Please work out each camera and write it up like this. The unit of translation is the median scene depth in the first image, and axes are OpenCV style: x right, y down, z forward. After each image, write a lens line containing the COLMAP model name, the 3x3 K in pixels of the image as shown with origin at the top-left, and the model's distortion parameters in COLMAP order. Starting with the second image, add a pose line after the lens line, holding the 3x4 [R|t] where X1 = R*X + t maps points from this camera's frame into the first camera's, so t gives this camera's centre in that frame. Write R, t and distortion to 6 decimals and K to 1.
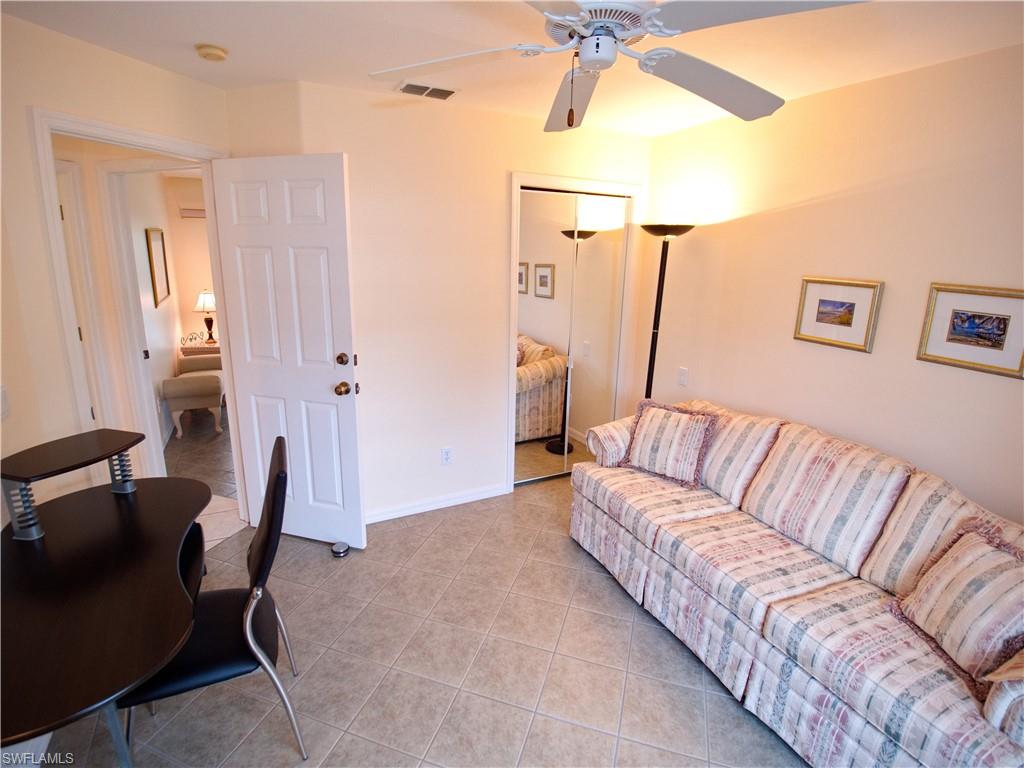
lens RADIAL K [[489.0, 0, 510.8], [0, 489.0, 374.1], [0, 0, 1]] dist [-0.000194, -0.021001]
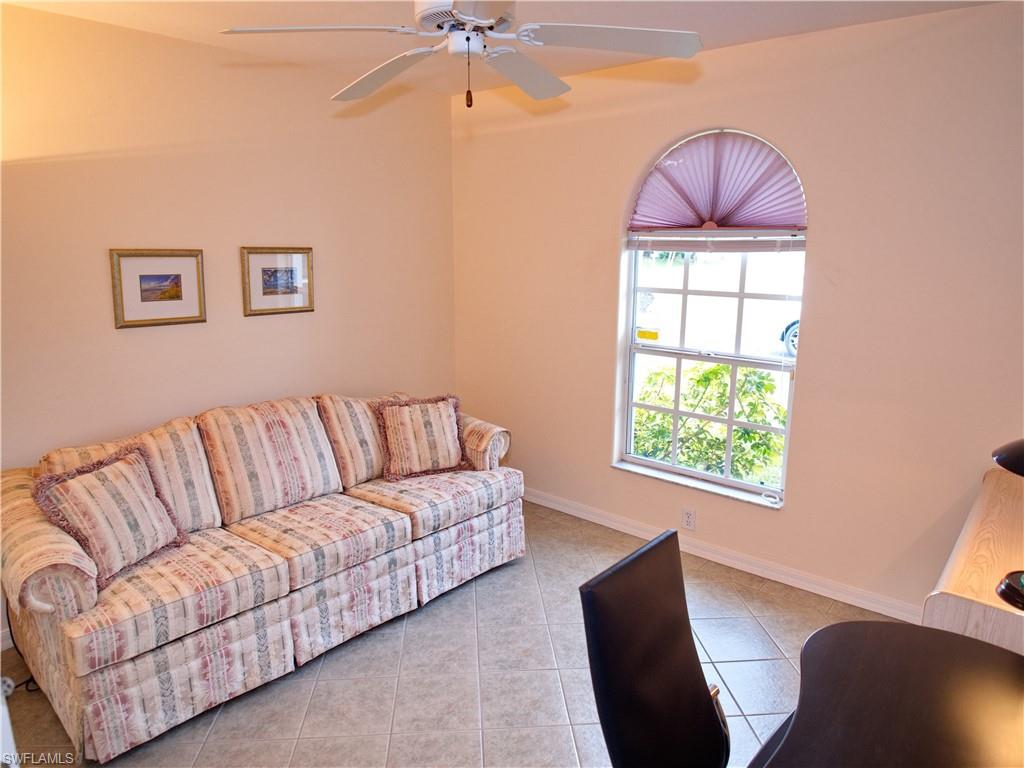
lens RADIAL K [[666.9, 0, 511.6], [0, 666.9, 373.8], [0, 0, 1]] dist [0.017462, -0.005660]
pose [[-0.372861, -0.212917, 0.903128, -0.786258], [0.205219, 0.930291, 0.304046, -0.242648], [-0.904909, 0.298706, -0.303175, 0.921701]]
